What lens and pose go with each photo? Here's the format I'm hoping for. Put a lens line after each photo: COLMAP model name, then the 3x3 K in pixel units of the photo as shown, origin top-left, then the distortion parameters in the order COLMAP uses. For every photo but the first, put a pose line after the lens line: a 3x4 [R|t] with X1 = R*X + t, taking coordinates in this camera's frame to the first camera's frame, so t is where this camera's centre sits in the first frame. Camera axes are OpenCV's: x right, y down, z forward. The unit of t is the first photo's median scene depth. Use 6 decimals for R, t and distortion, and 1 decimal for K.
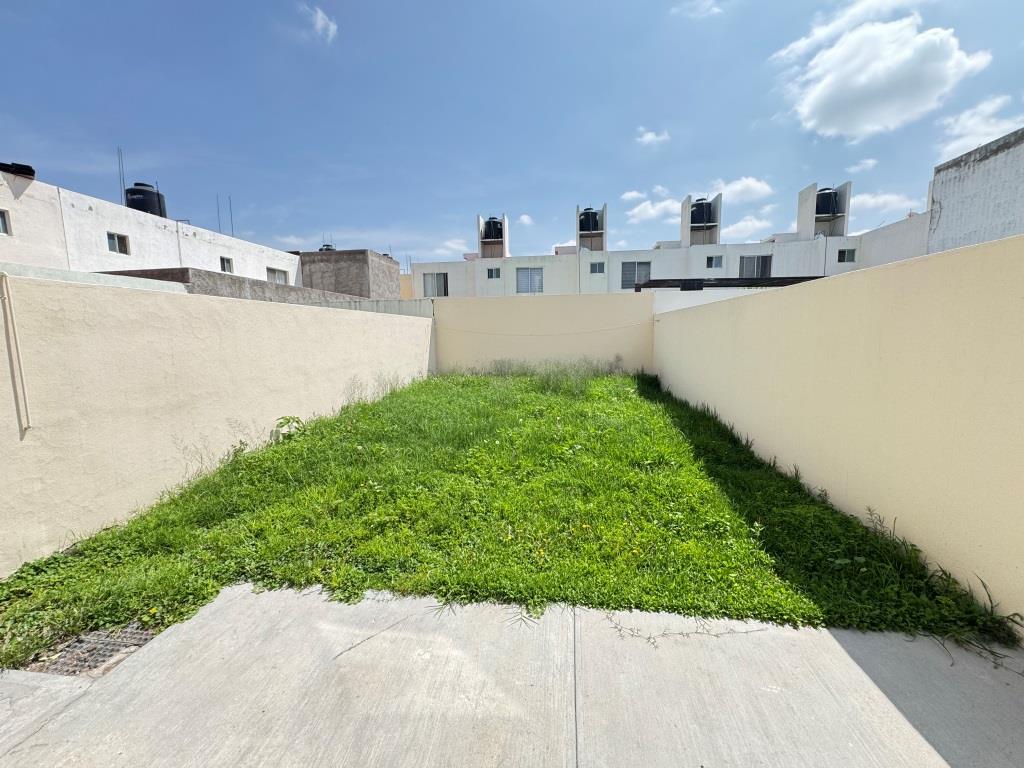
lens RADIAL K [[406.7, 0, 512.6], [0, 406.7, 387.0], [0, 0, 1]] dist [-0.003622, 0.000270]
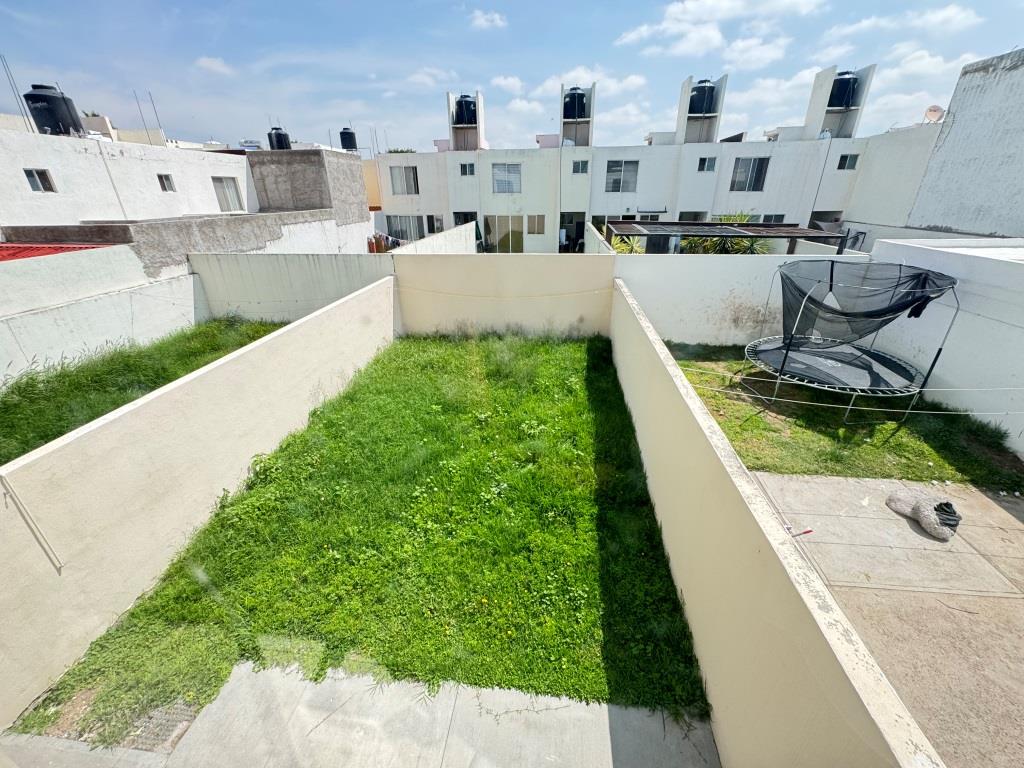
lens RADIAL K [[406.7, 0, 511.8], [0, 406.7, 388.2], [0, 0, 1]] dist [-0.003622, 0.000270]
pose [[0.999737, -0.003883, 0.022593, 0.065792], [-0.003315, 0.950705, 0.310081, -0.212681], [-0.022683, -0.310074, 0.950442, -0.031454]]
